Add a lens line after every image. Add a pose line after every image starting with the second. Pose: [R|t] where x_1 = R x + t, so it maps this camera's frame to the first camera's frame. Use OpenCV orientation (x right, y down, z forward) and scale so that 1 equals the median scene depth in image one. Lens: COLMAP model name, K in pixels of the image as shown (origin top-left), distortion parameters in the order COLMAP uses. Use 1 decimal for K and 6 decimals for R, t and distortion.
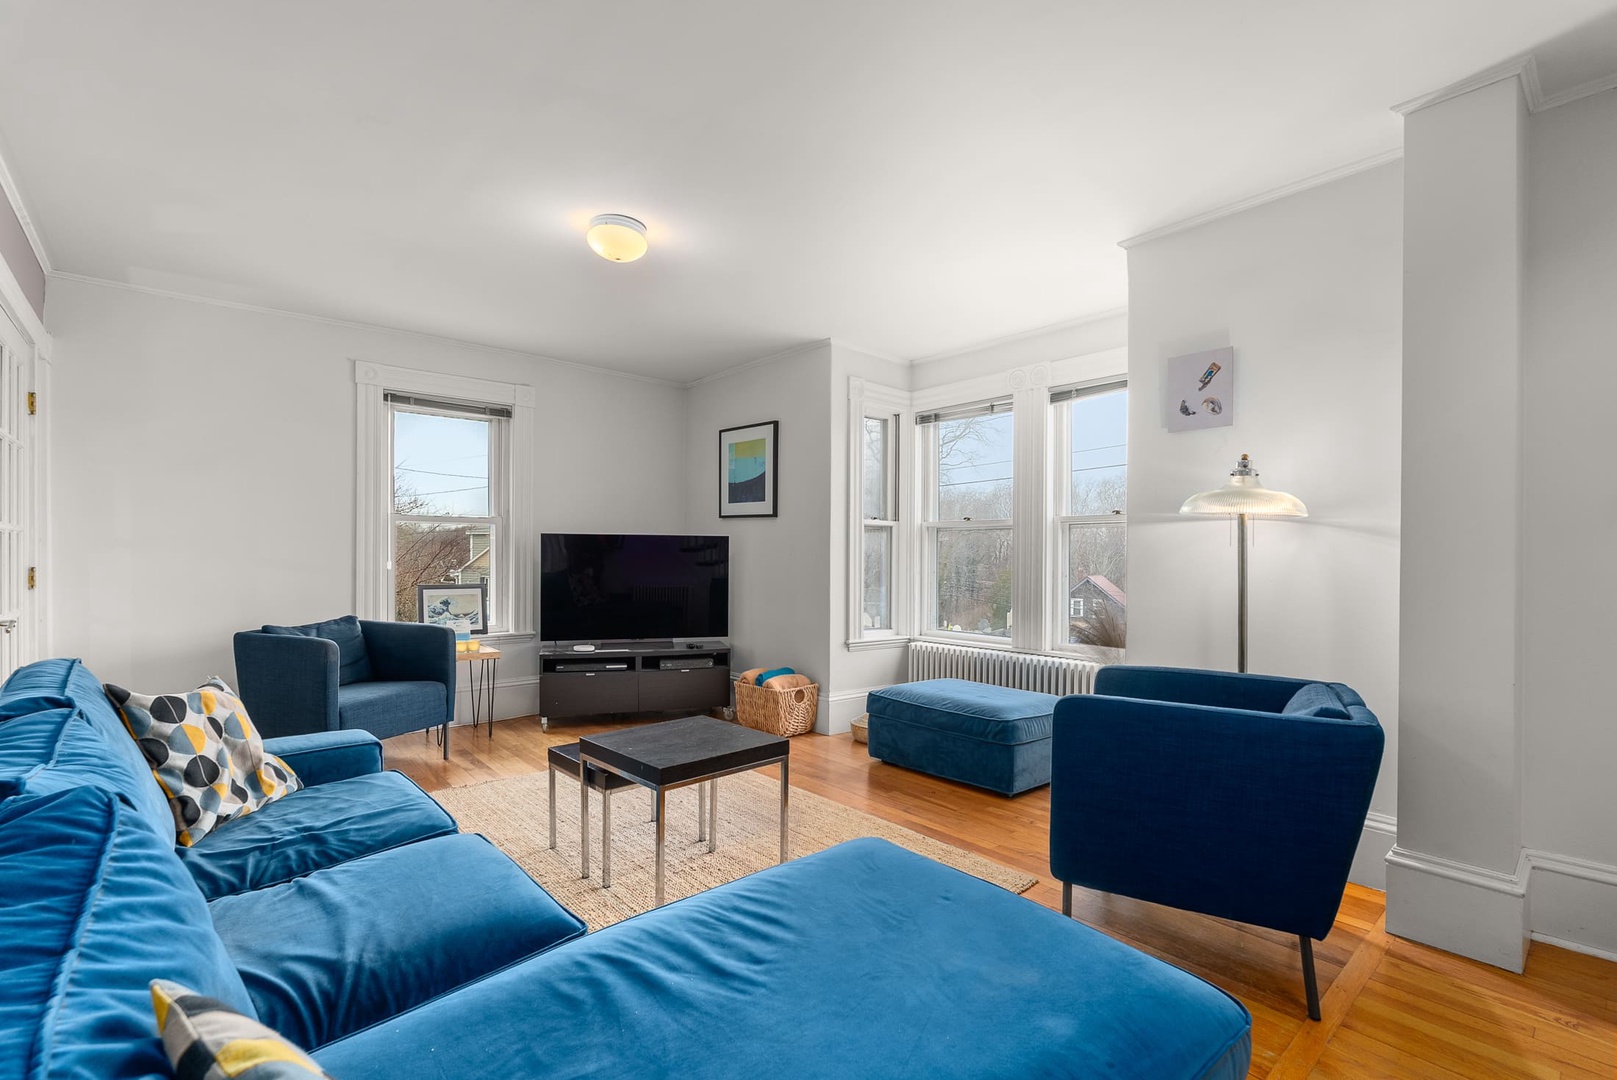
lens RADIAL K [[722.7, 0, 807.1], [0, 722.7, 557.7], [0, 0, 1]] dist [-0.003278, -0.000510]
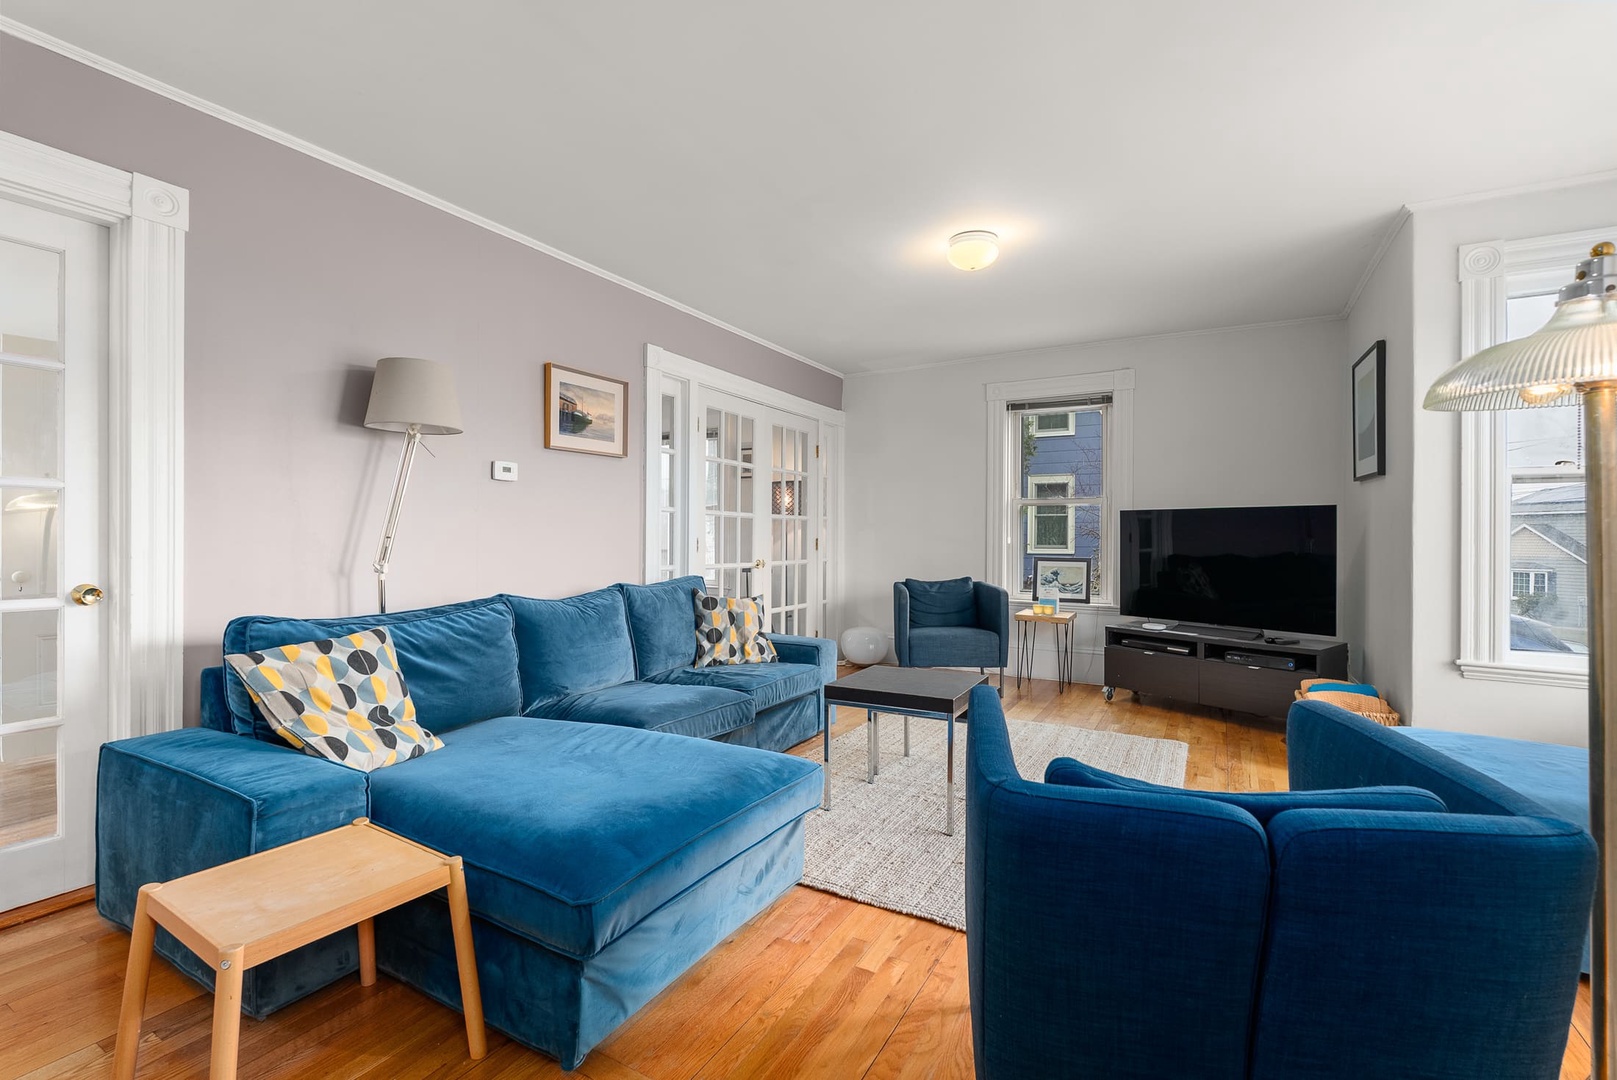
lens RADIAL K [[722.7, 0, 813.1], [0, 722.7, 536.0], [0, 0, 1]] dist [-0.003278, -0.000510]
pose [[0.320234, -0.004266, -0.947329, 0.478945], [-0.007105, 0.999951, -0.006905, 0.013623], [0.947312, 0.008942, 0.320188, 0.258049]]
